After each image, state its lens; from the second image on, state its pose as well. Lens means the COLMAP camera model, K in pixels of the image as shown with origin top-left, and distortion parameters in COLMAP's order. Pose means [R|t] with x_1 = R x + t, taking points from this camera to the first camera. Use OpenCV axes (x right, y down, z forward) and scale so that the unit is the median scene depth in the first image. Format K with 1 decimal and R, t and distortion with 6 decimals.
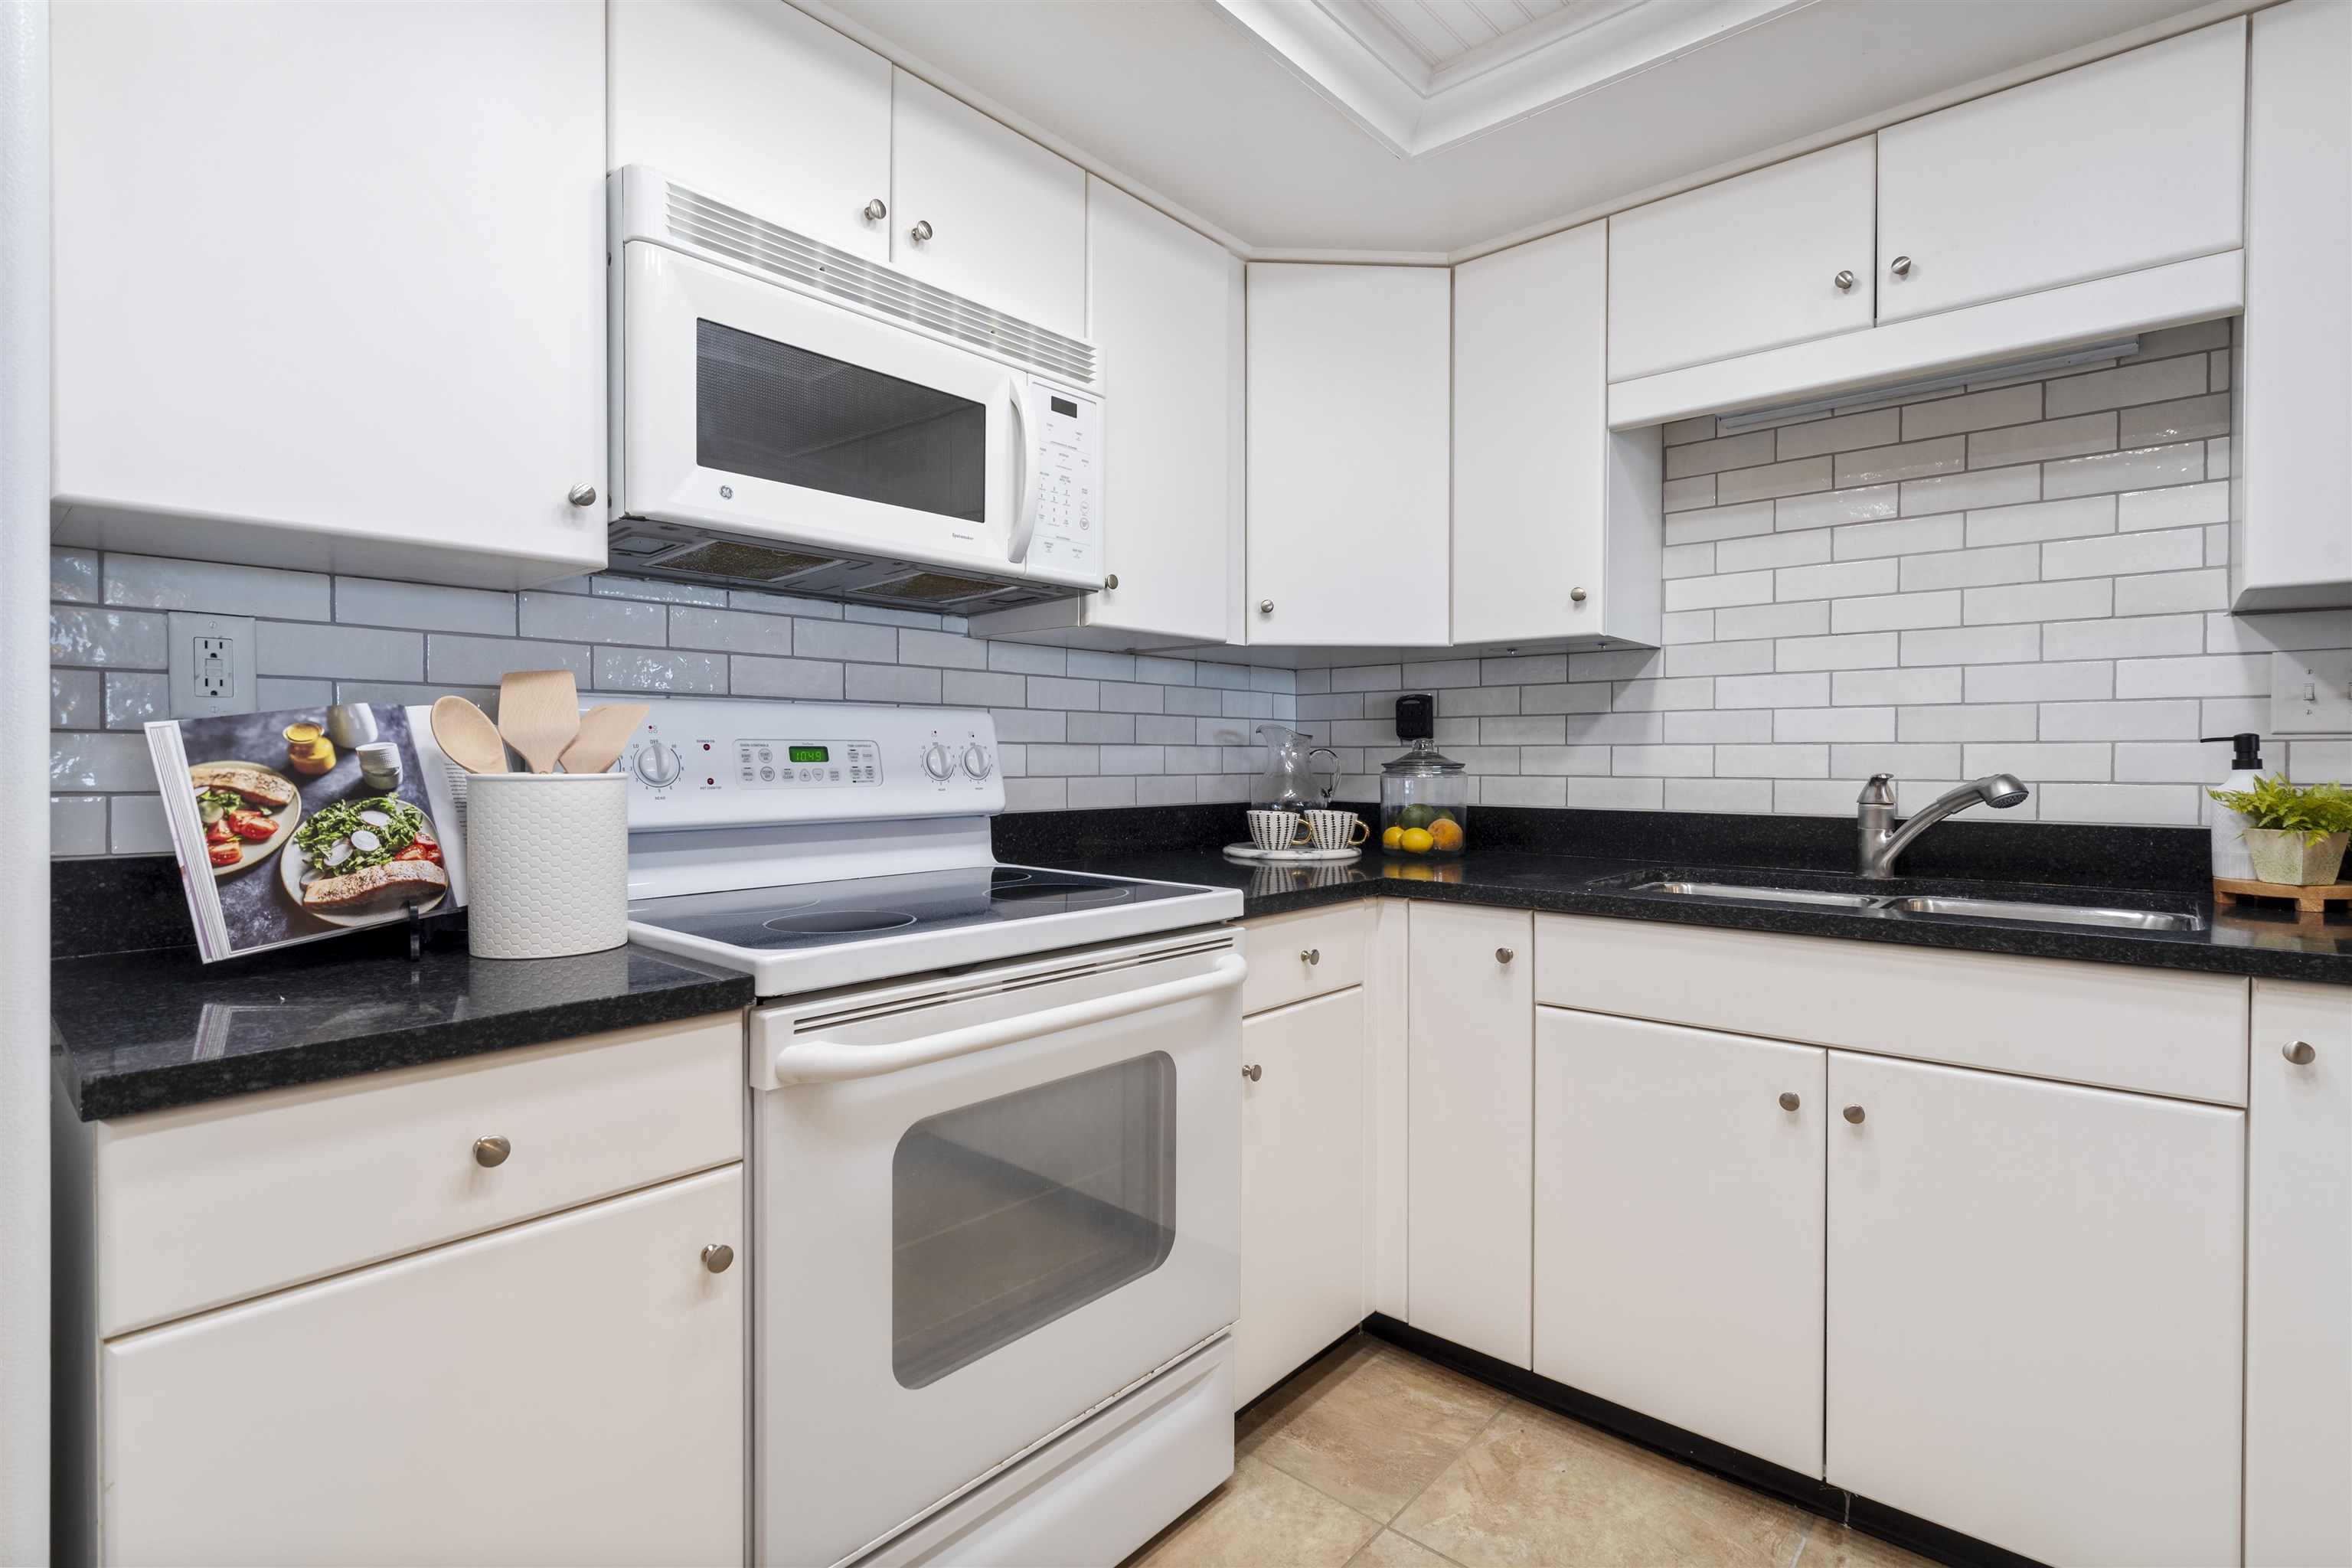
lens RADIAL K [[1098.2, 0, 1185.6], [0, 1098.2, 778.8], [0, 0, 1]] dist [0.002420, 0.001297]
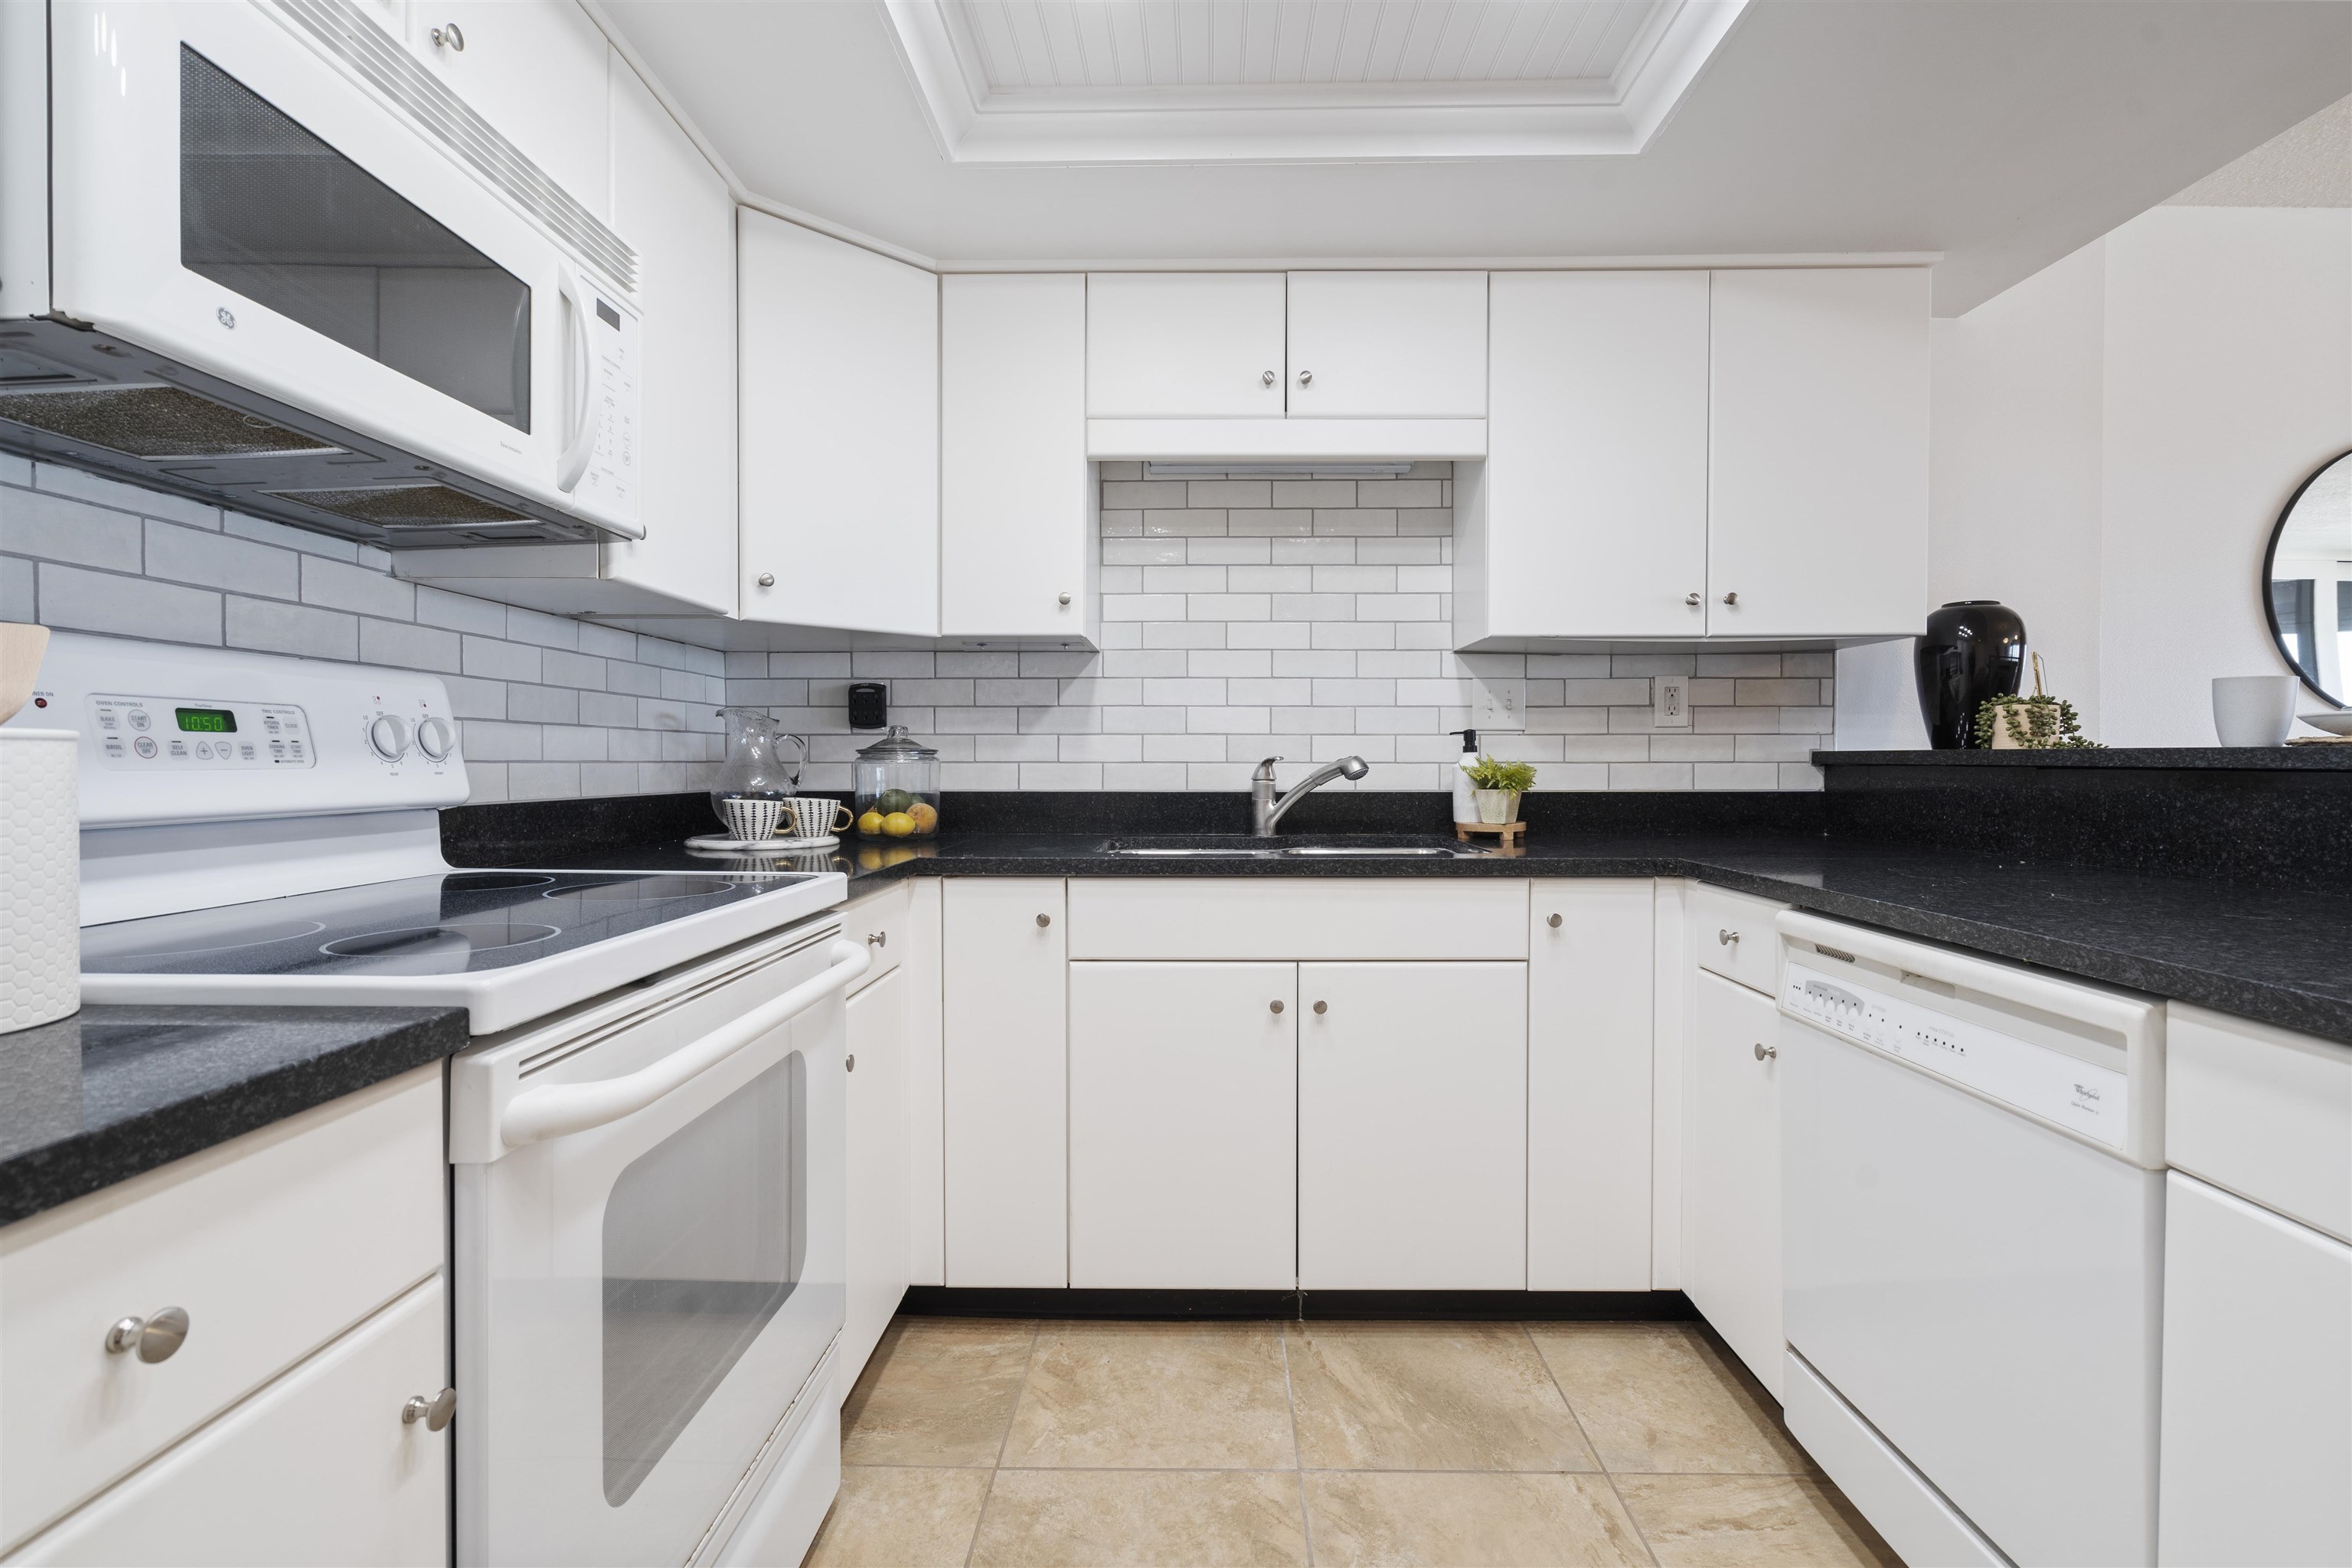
lens RADIAL K [[1061.3, 0, 1176.0], [0, 1061.3, 784.0], [0, 0, 1]] dist [-0.004276, 0.006690]
pose [[0.770683, -0.013480, 0.637076, -0.284871], [0.011934, 0.999906, 0.006721, 0.019035], [-0.637106, 0.002423, 0.770772, 0.095831]]
